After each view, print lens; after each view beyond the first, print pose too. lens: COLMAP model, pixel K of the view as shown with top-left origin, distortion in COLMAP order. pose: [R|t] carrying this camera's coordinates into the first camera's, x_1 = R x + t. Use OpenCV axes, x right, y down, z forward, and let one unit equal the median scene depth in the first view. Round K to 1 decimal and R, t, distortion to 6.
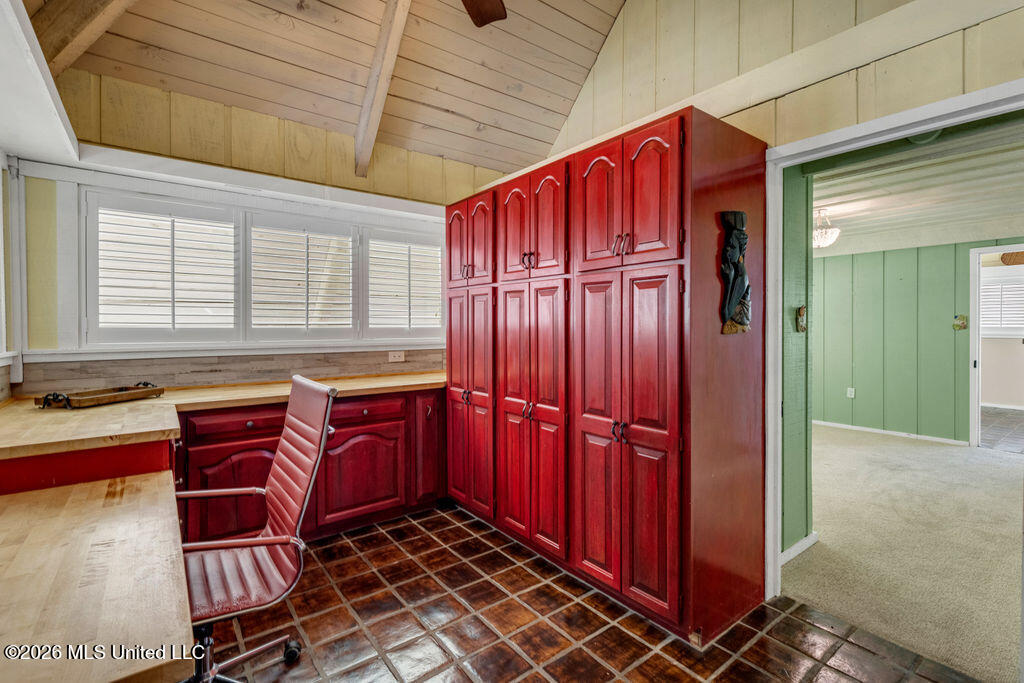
lens RADIAL K [[471.3, 0, 512.3], [0, 471.3, 327.8], [0, 0, 1]] dist [0.000670, 0.000086]
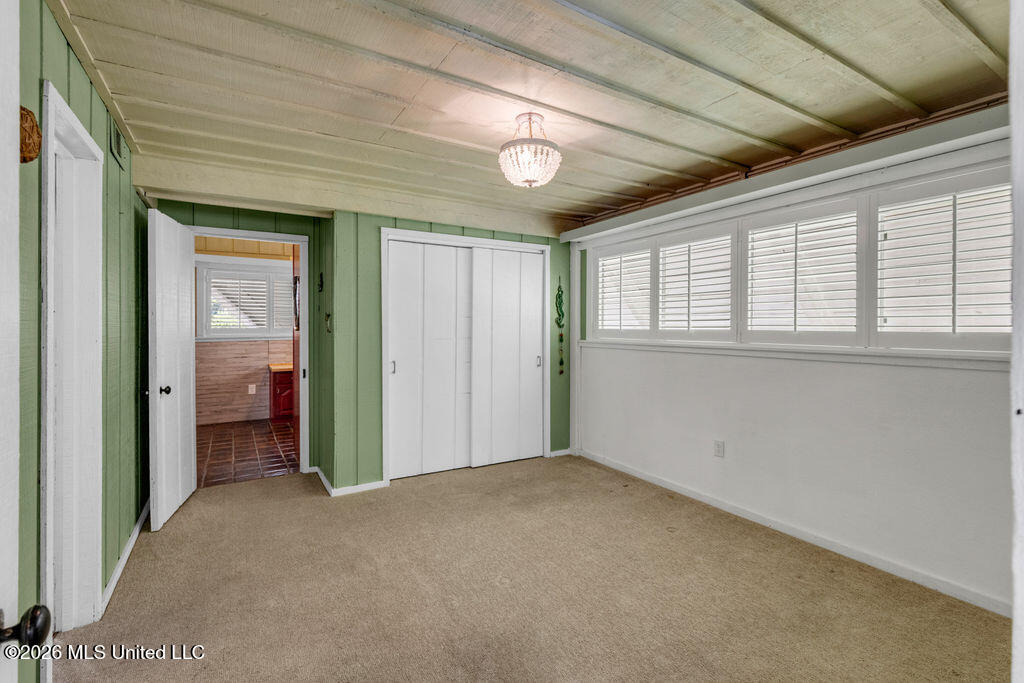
lens RADIAL K [[471.3, 0, 512.3], [0, 471.3, 327.8], [0, 0, 1]] dist [0.000670, 0.000086]
pose [[-0.110047, -0.000492, -0.993926, 0.340819], [-0.009177, 0.999958, 0.000521, -0.000839], [0.993884, 0.009179, -0.110047, 0.478432]]
